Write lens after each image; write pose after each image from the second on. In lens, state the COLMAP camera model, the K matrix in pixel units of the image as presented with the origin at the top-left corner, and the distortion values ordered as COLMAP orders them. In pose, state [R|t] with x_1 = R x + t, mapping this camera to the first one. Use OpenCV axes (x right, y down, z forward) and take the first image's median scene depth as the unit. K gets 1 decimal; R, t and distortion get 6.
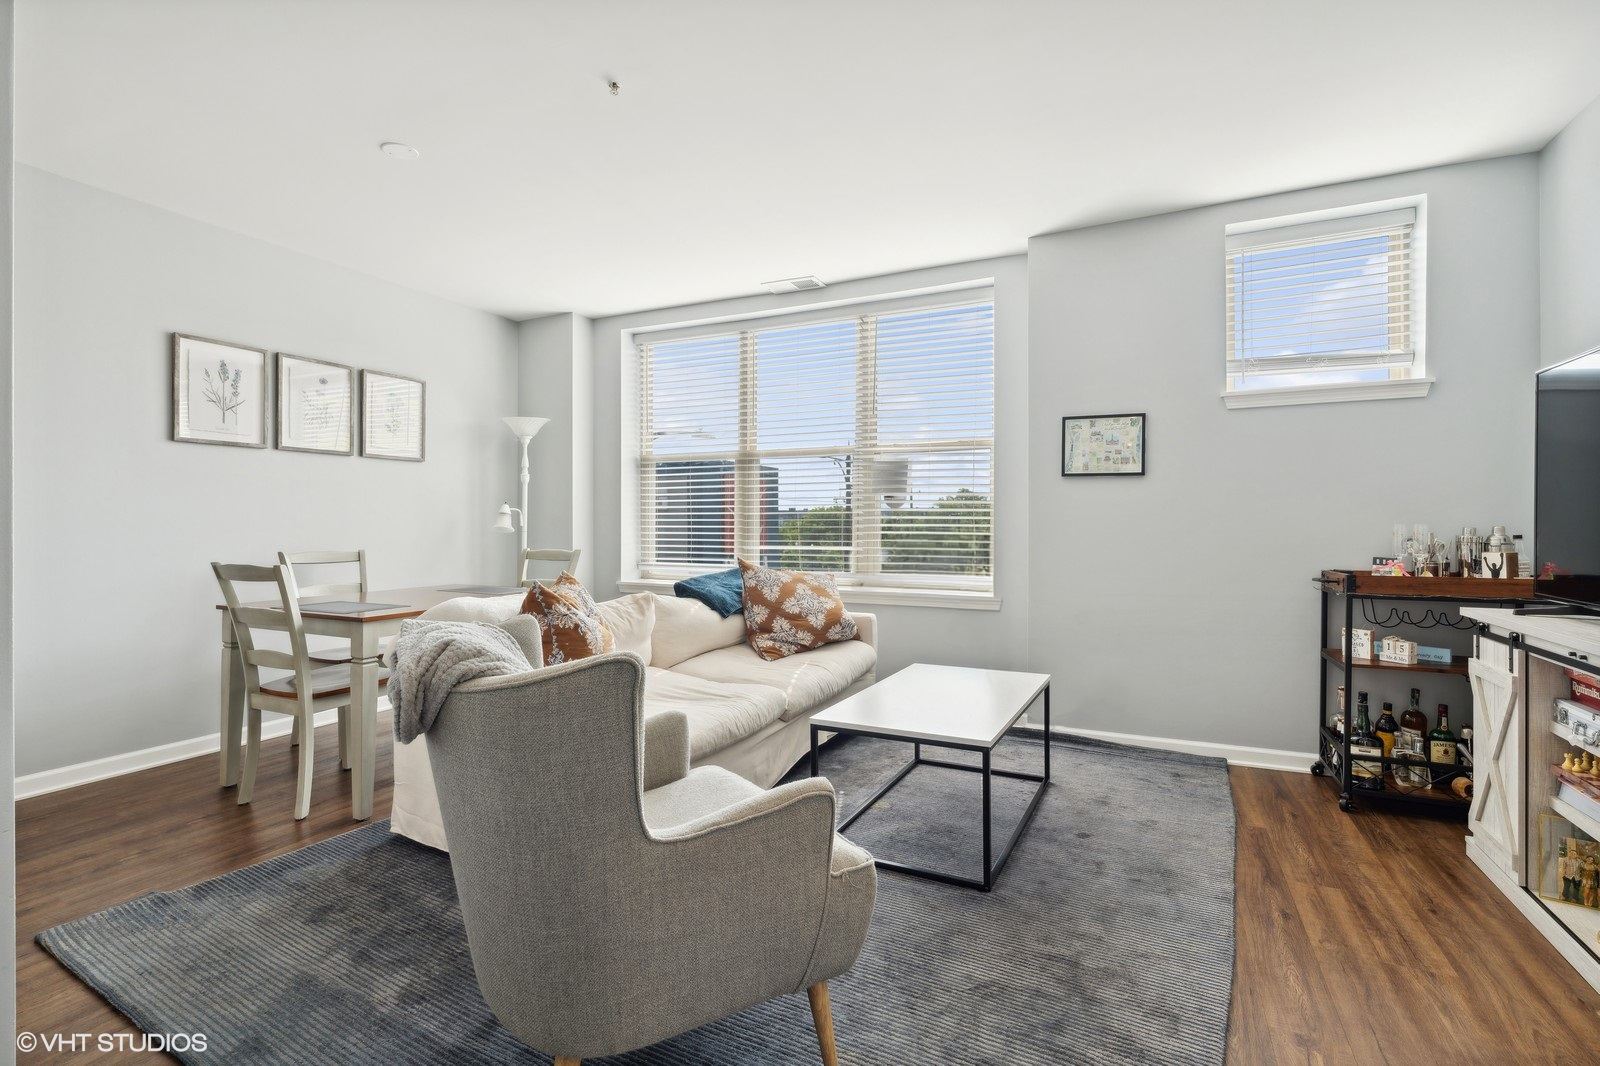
lens RADIAL K [[735.5, 0, 800.3], [0, 735.5, 524.9], [0, 0, 1]] dist [0.002824, 0.000269]
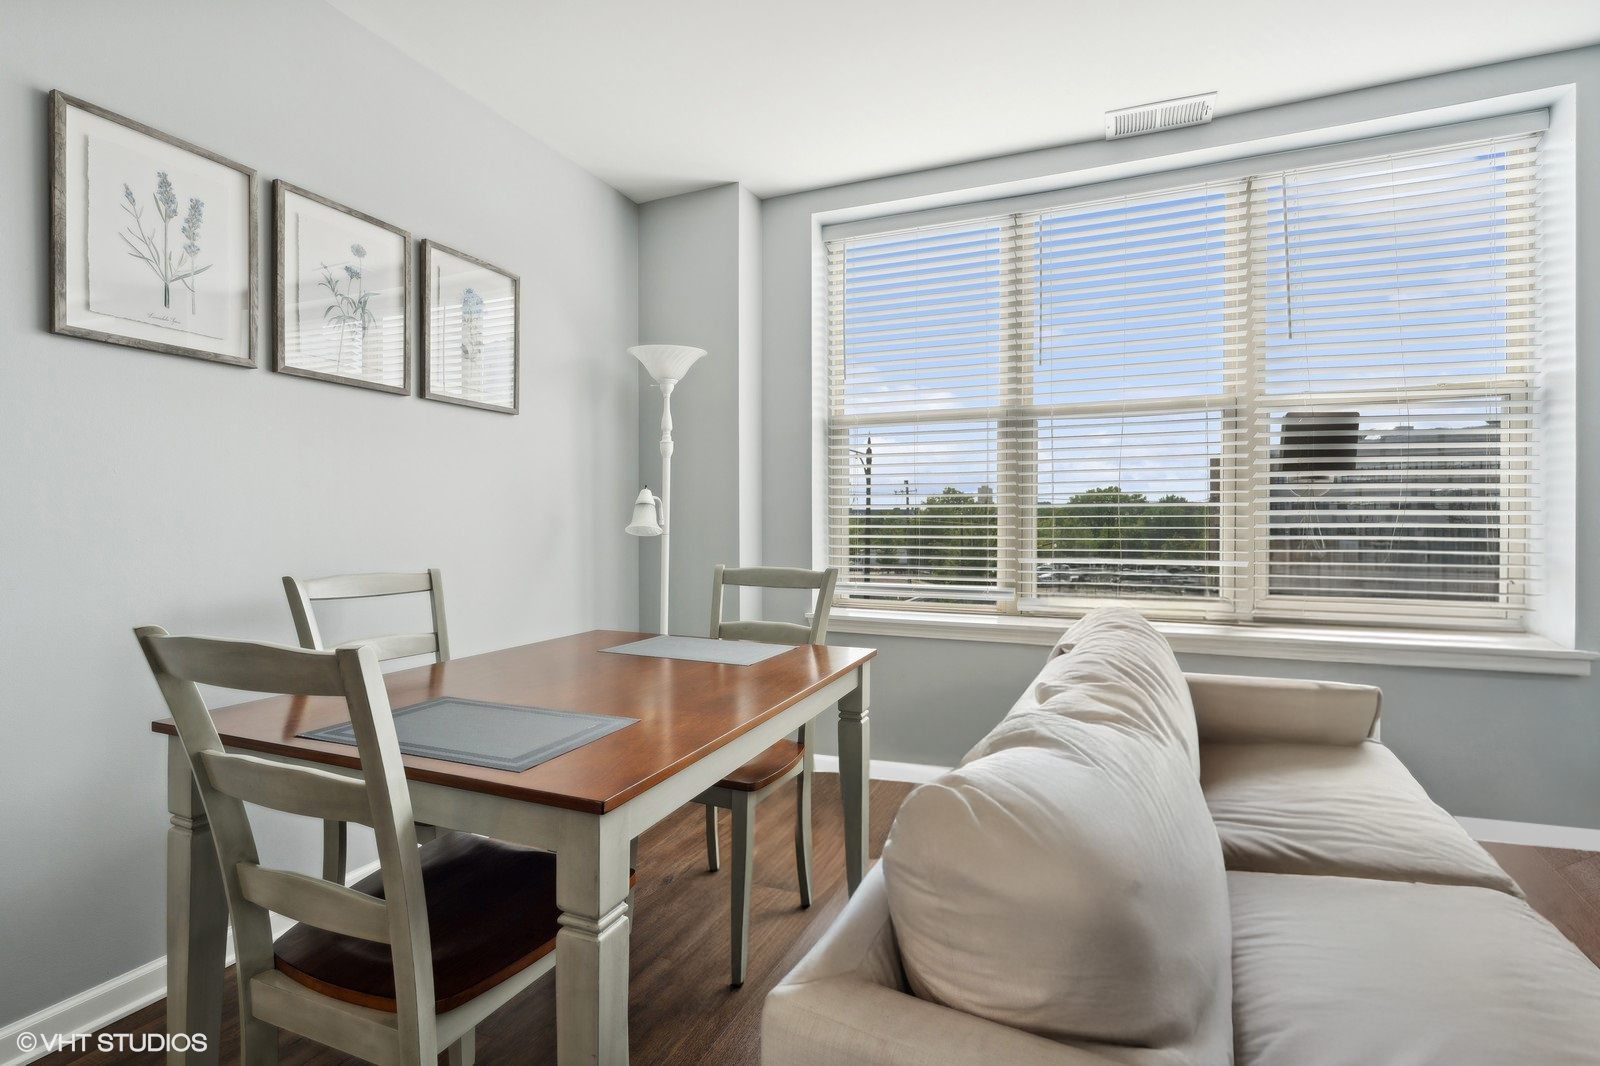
lens RADIAL K [[767.7, 0, 811.0], [0, 767.7, 534.2], [0, 0, 1]] dist [0.001080, -0.000349]
pose [[0.999453, 0.002474, 0.032980, -0.357321], [-0.002903, 0.999912, 0.012970, 0.000762], [-0.032945, -0.013059, 0.999372, 0.455974]]
